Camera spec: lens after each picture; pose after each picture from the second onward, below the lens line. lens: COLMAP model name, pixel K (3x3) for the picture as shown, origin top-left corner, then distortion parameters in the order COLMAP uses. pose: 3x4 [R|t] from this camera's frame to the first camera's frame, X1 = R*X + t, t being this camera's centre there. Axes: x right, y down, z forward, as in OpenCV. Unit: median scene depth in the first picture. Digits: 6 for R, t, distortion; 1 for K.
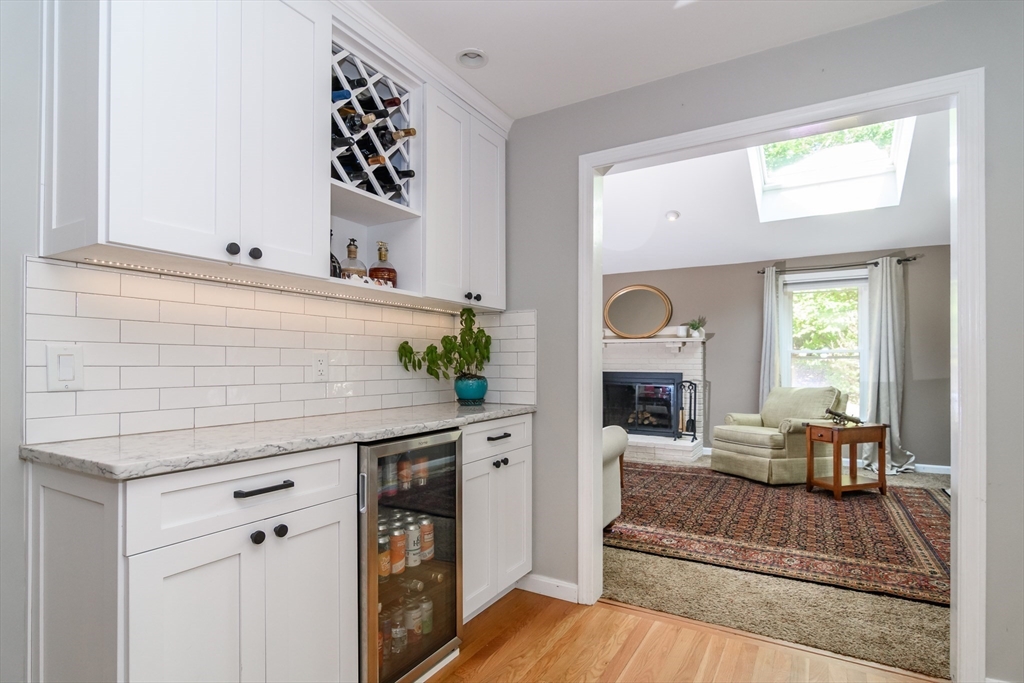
lens RADIAL K [[521.5, 0, 516.9], [0, 521.5, 366.6], [0, 0, 1]] dist [-0.003033, -0.000486]
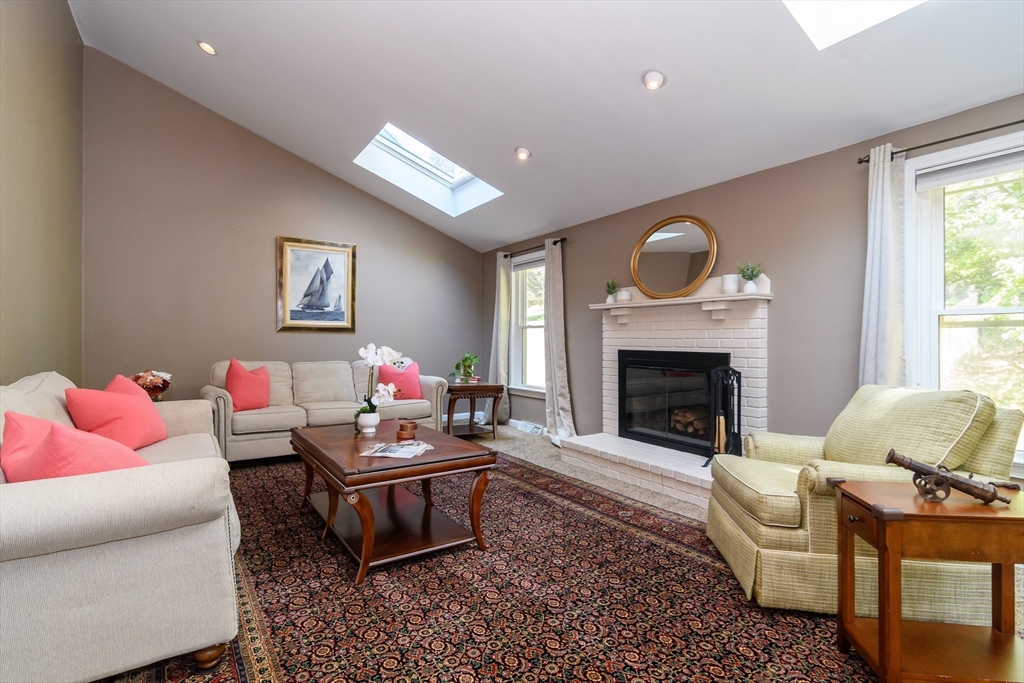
lens RADIAL K [[495.4, 0, 512.0], [0, 495.4, 341.5], [0, 0, 1]] dist [-0.001591, -0.000176]
pose [[0.895605, -0.001906, -0.444847, 0.376655], [-0.000696, 0.999984, -0.005685, 0.002228], [0.444850, 0.005401, 0.895589, 0.407387]]
